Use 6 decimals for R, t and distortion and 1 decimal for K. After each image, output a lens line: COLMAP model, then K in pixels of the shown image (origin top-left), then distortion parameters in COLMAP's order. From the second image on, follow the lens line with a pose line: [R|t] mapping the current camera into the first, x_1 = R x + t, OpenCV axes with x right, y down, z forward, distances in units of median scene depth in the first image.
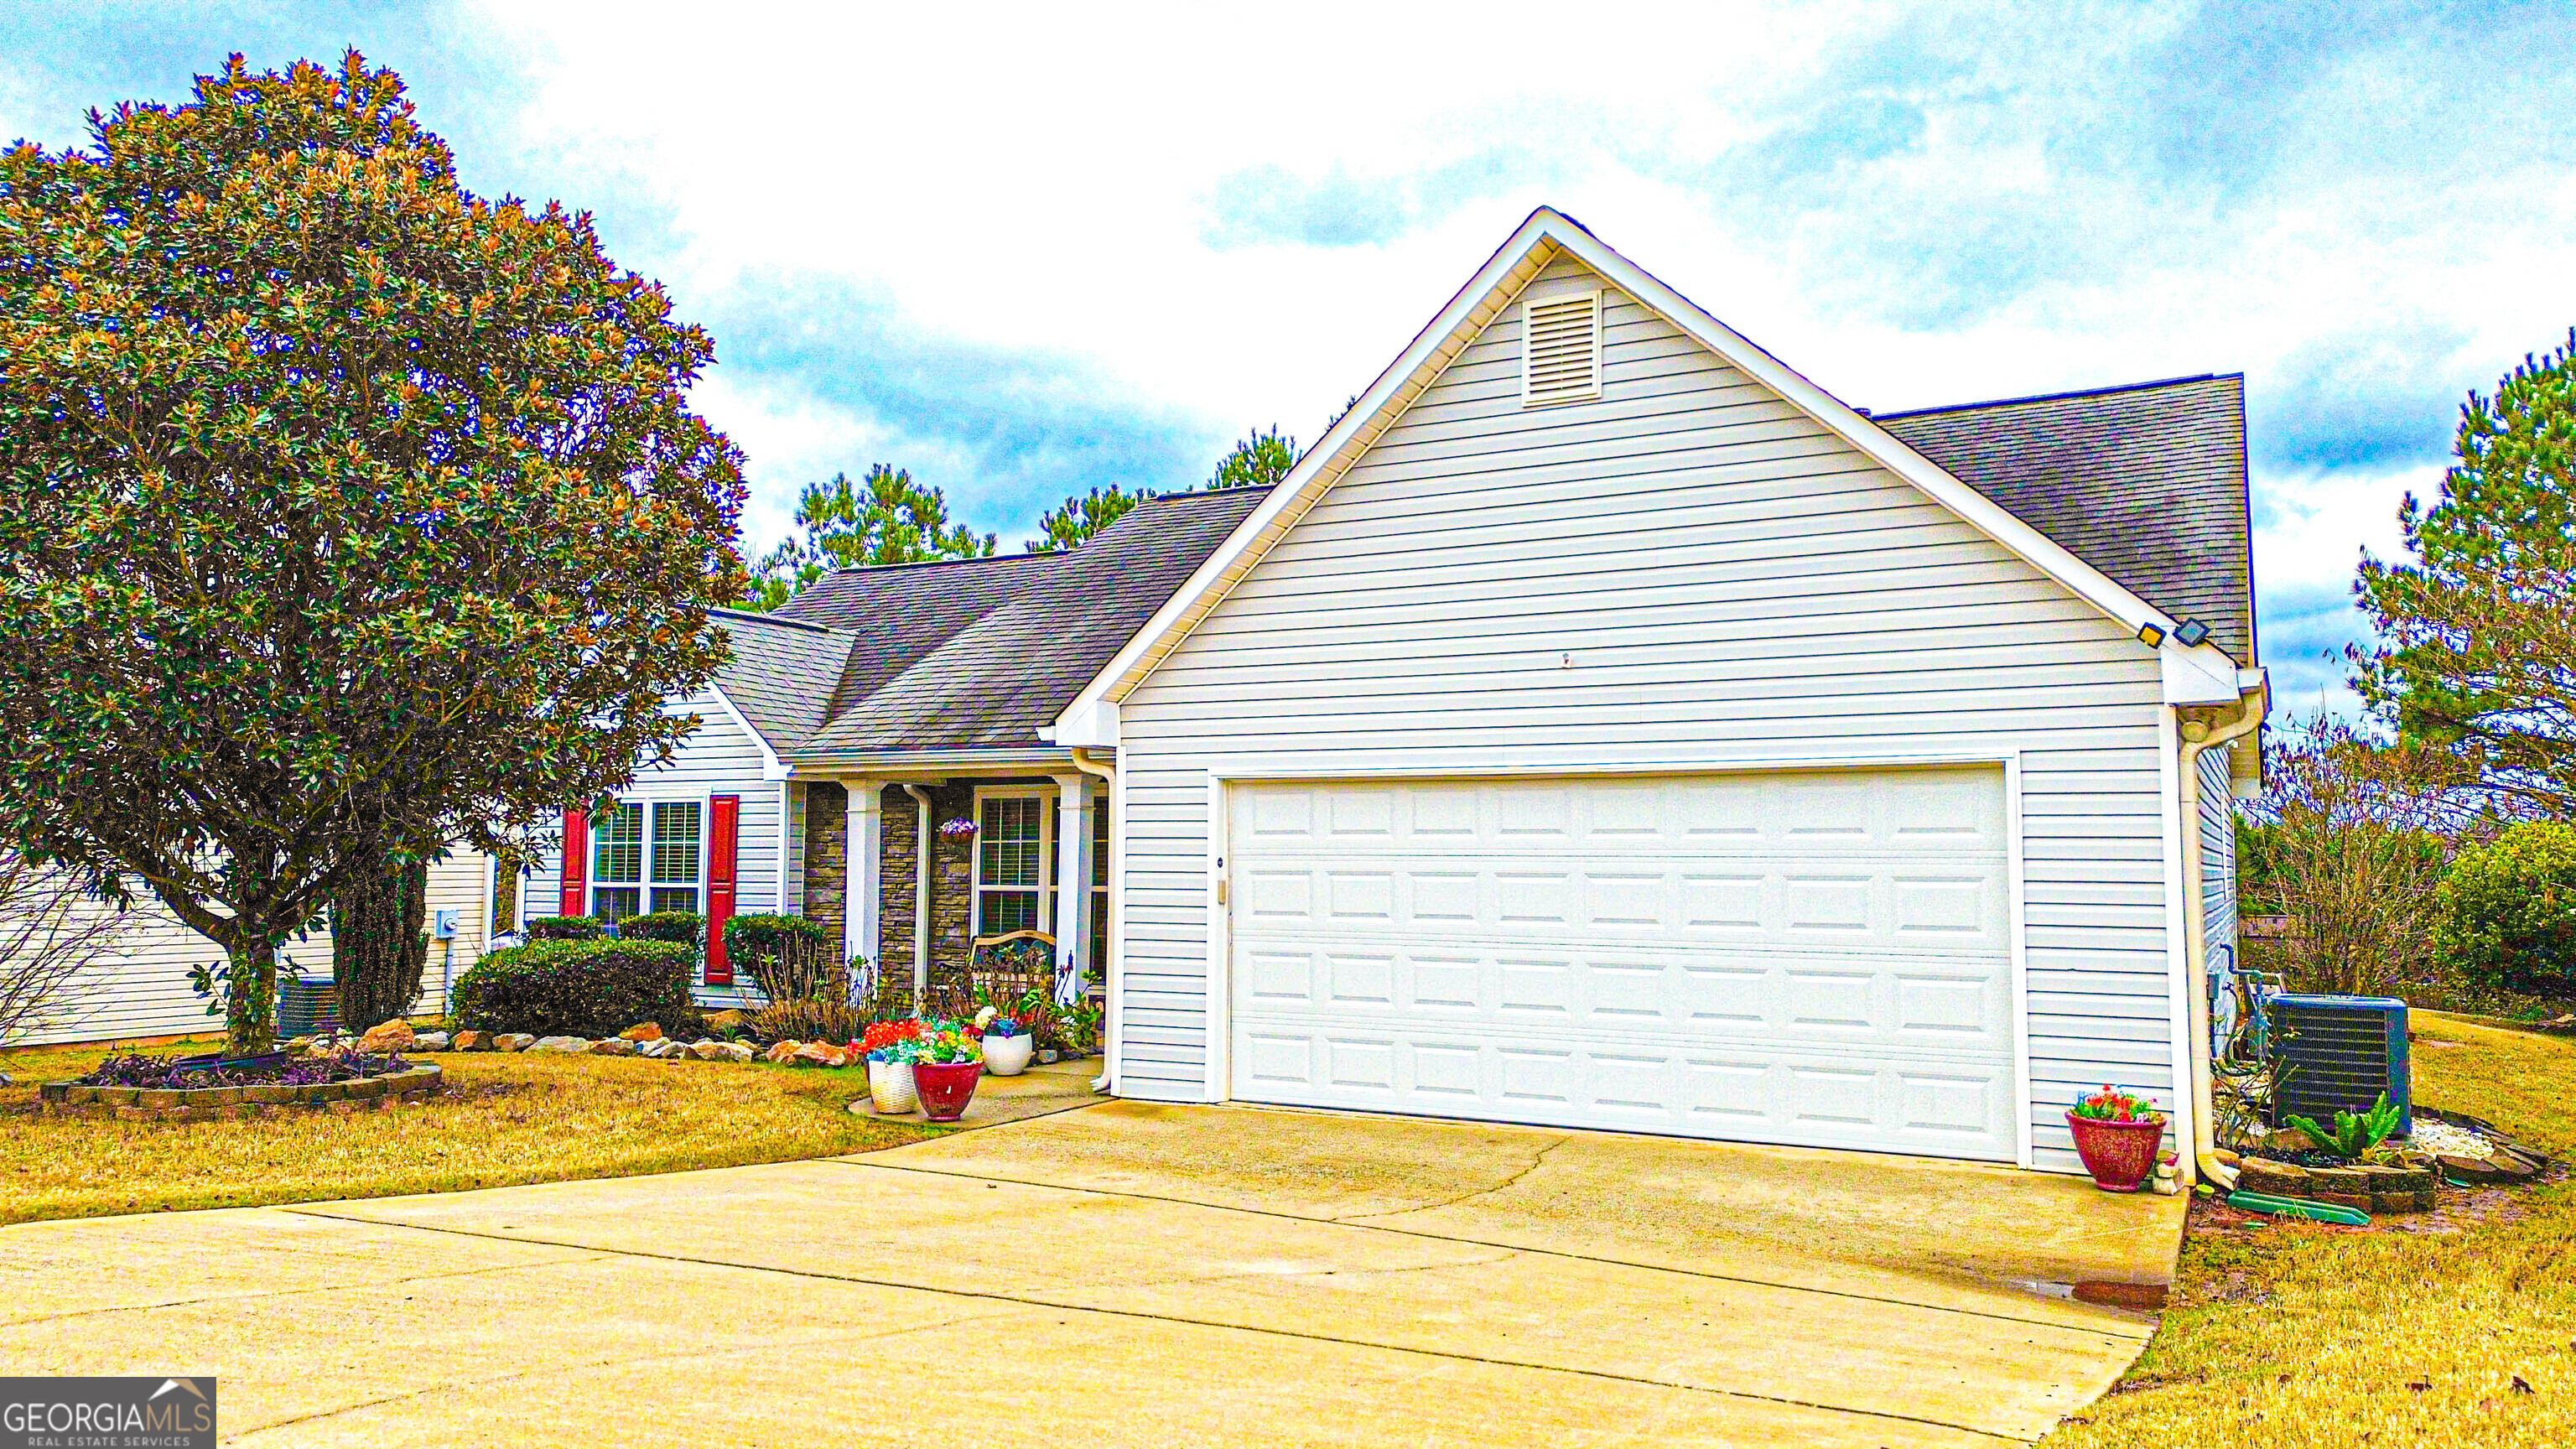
lens RADIAL K [[1814.8, 0, 1288.0], [0, 1814.8, 724.5], [0, 0, 1]] dist [0.084266, -0.080687]
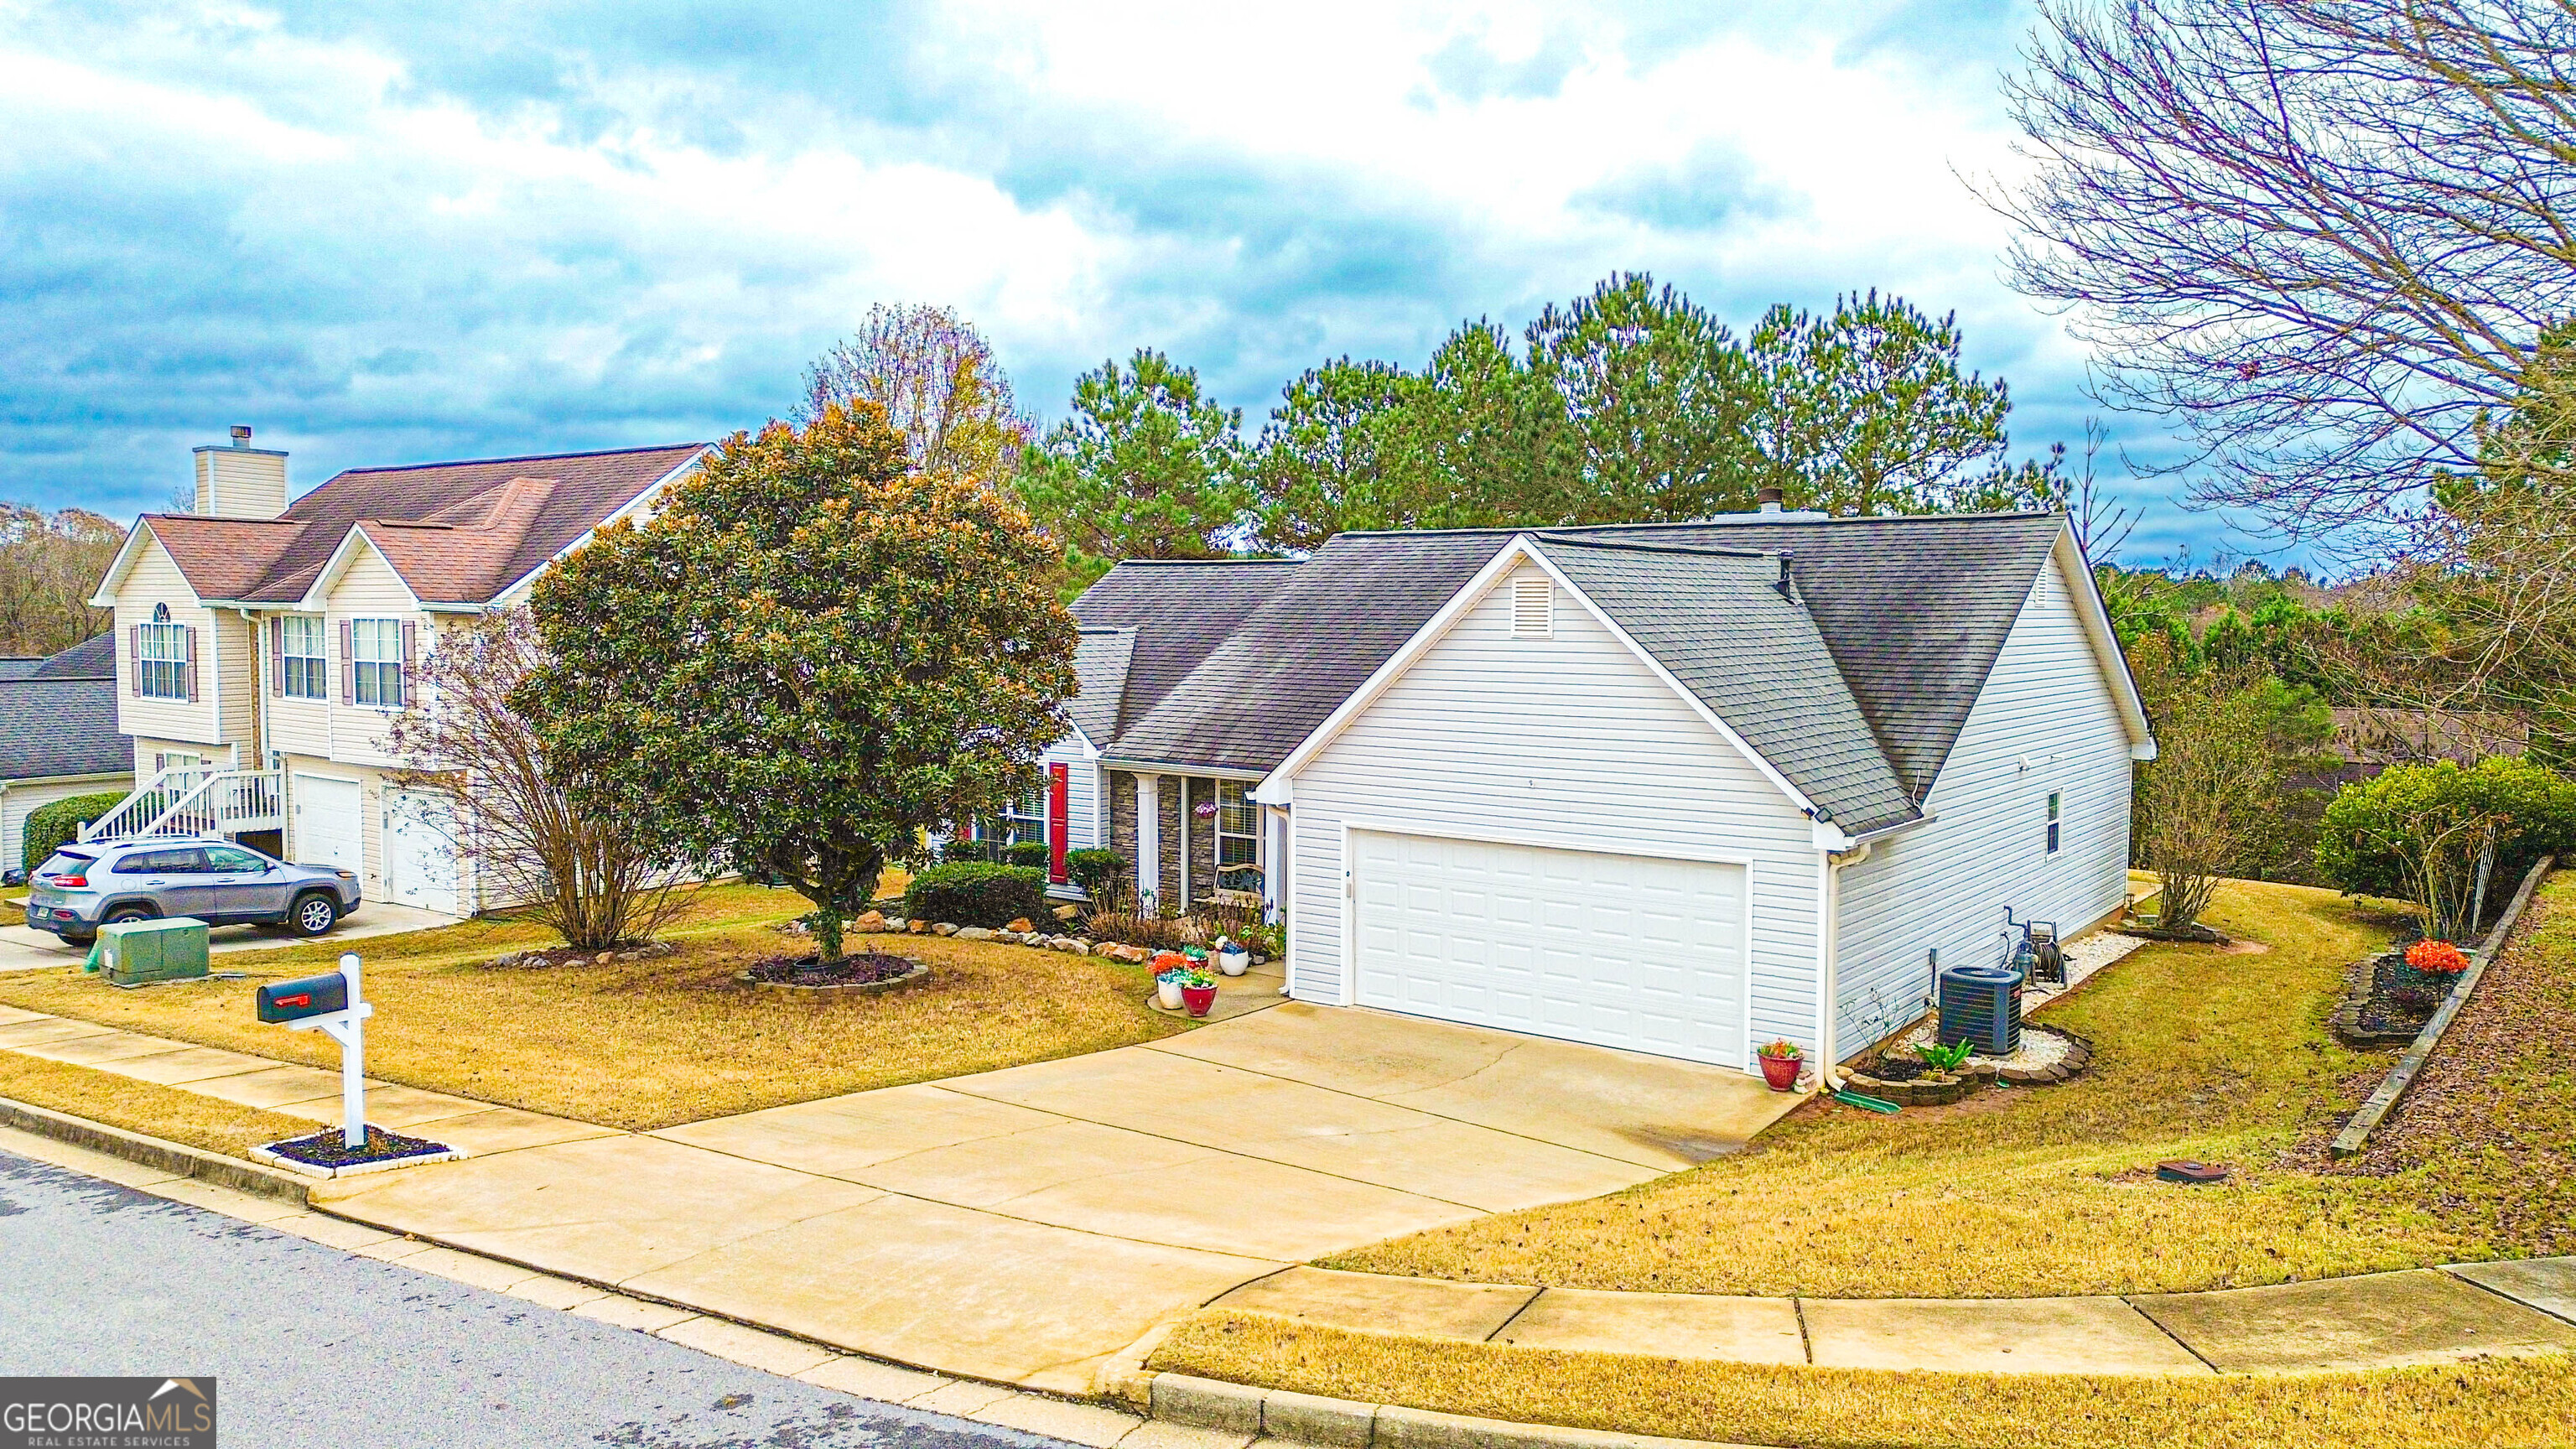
lens RADIAL K [[1817.6, 0, 1288.0], [0, 1817.6, 724.5], [0, 0, 1]] dist [0.096784, -0.100175]
pose [[0.989999, 0.009181, -0.140773, 0.145695], [0.011003, 0.989815, 0.141935, -0.305601], [0.140642, -0.142064, 0.979815, -0.690275]]
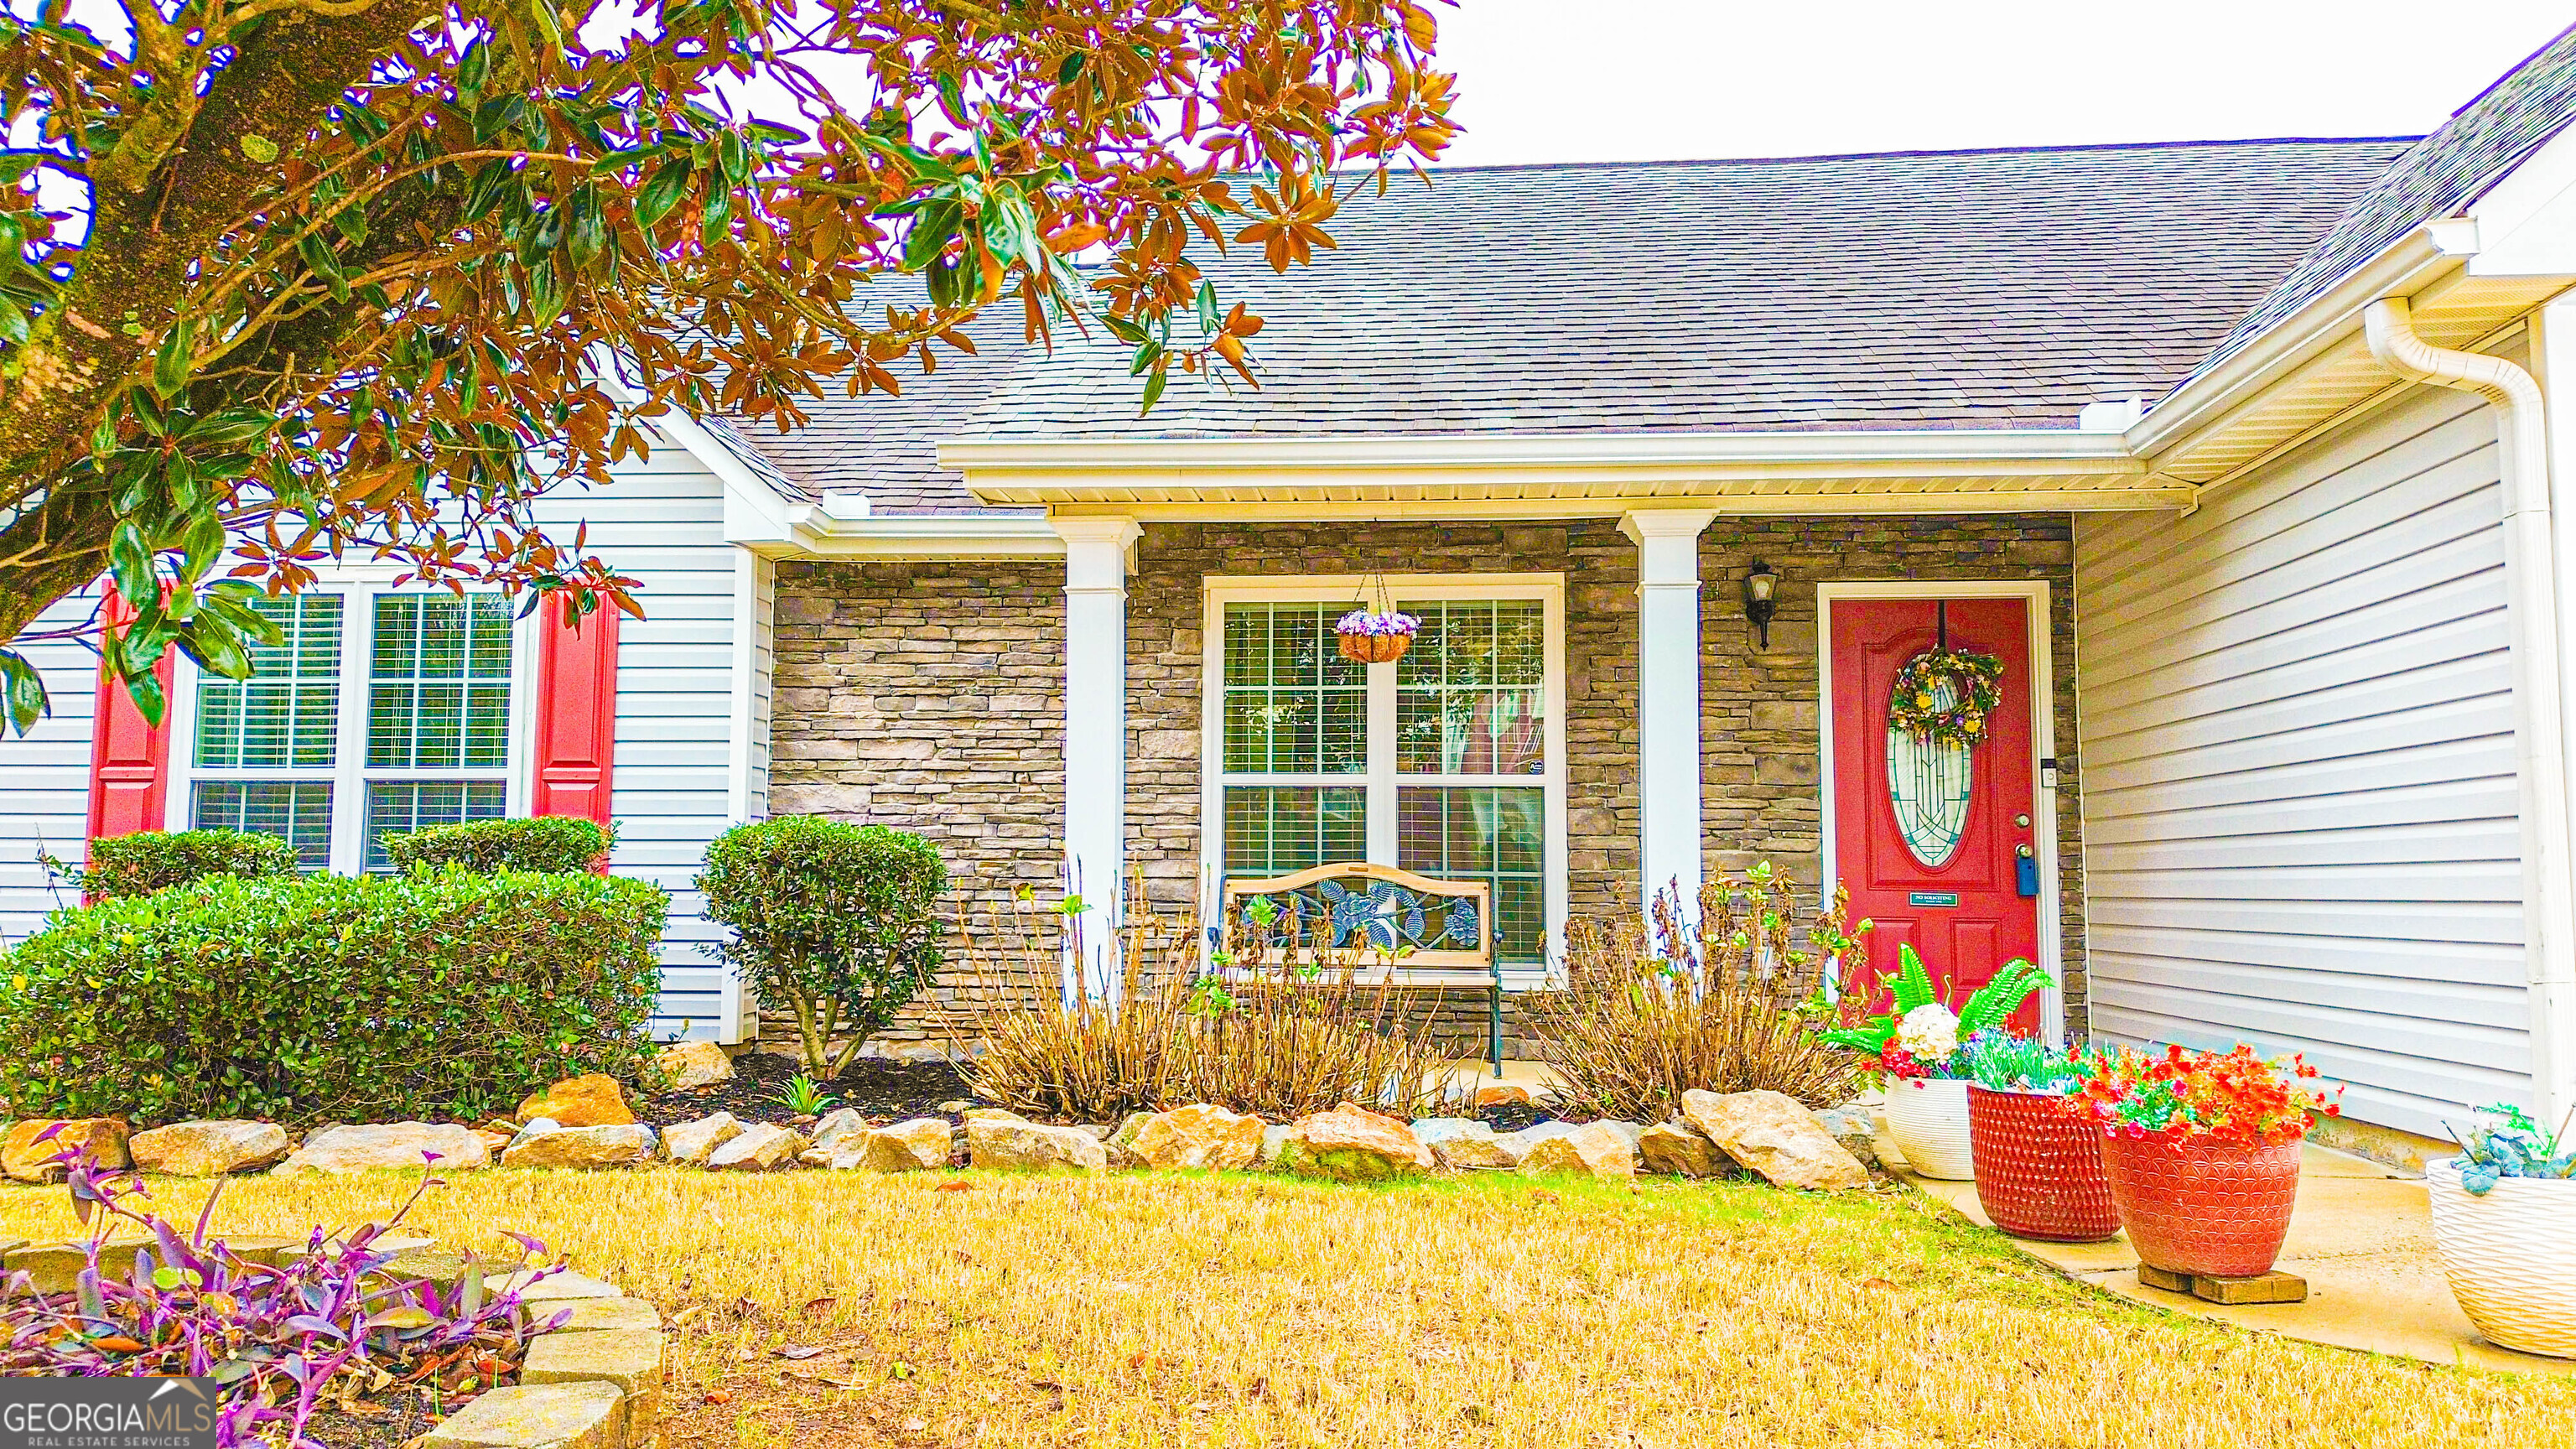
lens RADIAL K [[1817.6, 0, 1288.0], [0, 1817.6, 724.5], [0, 0, 1]] dist [0.096784, -0.100175]
pose [[0.916046, 0.036834, 0.399378, -0.479734], [-0.033278, 0.999321, -0.015837, 0.111868], [-0.399690, 0.001217, 0.916649, 0.737423]]
